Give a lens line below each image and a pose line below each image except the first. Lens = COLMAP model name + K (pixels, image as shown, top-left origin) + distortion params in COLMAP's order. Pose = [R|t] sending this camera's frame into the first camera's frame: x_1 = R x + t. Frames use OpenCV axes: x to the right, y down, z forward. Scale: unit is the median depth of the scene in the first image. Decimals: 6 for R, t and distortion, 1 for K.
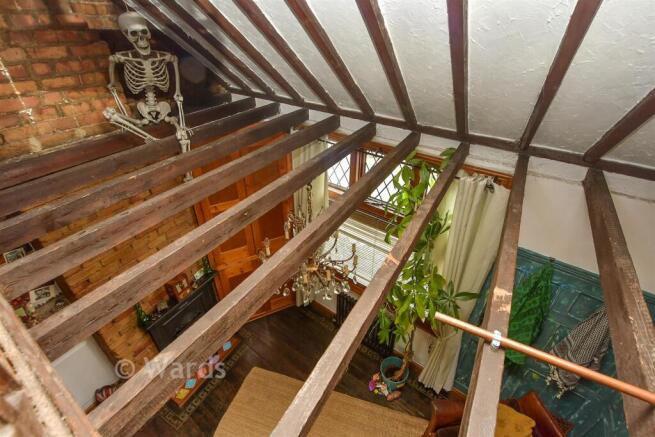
lens RADIAL K [[305.8, 0, 327.5], [0, 305.8, 218.5], [0, 0, 1]] dist [-0.014748, -0.000271]
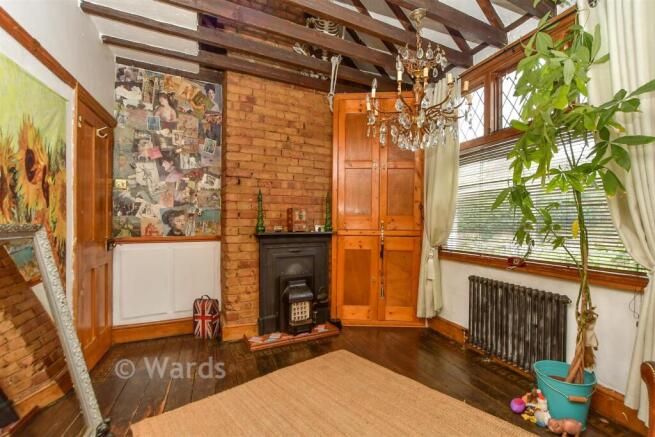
lens RADIAL K [[305.8, 0, 327.5], [0, 305.8, 218.5], [0, 0, 1]] dist [-0.014748, -0.000271]
pose [[0.849078, 0.007164, -0.528219, 0.162950], [-0.296990, 0.833402, -0.466088, 0.728745], [0.436879, 0.552621, 0.709751, 0.318007]]
